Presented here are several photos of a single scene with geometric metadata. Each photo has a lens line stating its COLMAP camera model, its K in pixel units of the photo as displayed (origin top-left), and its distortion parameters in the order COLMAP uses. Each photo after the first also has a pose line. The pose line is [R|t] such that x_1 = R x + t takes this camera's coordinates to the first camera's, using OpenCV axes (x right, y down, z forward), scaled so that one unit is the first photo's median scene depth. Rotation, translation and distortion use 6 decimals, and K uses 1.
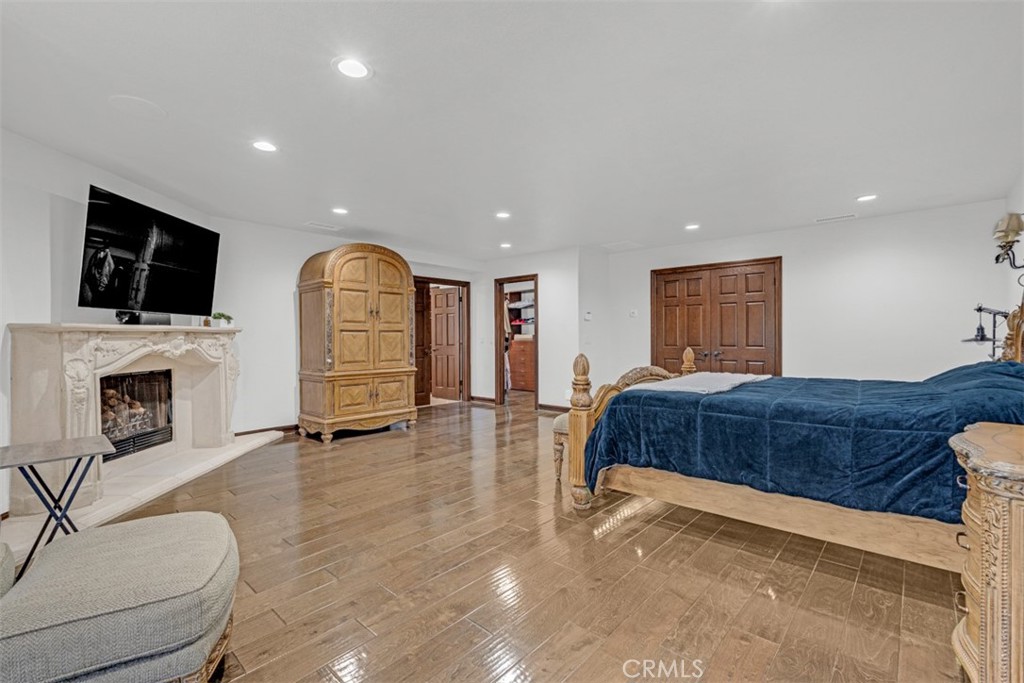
lens RADIAL K [[450.3, 0, 512.0], [0, 450.3, 341.5], [0, 0, 1]] dist [-0.000104, -0.000341]
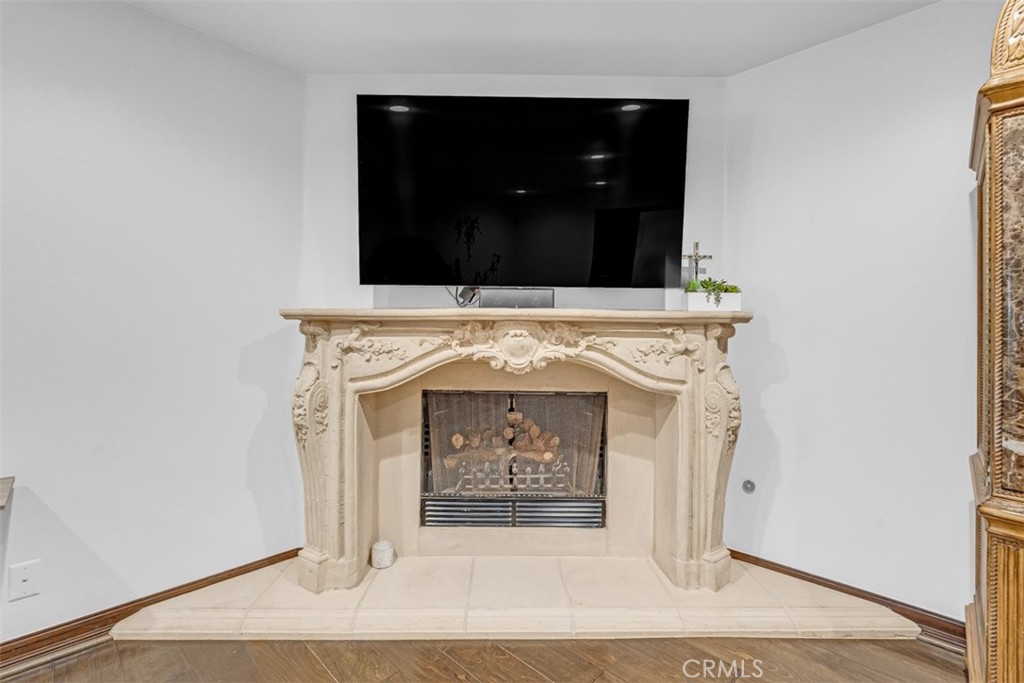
lens RADIAL K [[485.1, 0, 511.4], [0, 485.1, 325.2], [0, 0, 1]] dist [0.000052, -0.000249]
pose [[-0.021155, -0.003223, -0.999771, -0.187008], [-0.020924, 0.999777, -0.002781, -0.013988], [0.999557, 0.020860, -0.021218, 0.925231]]
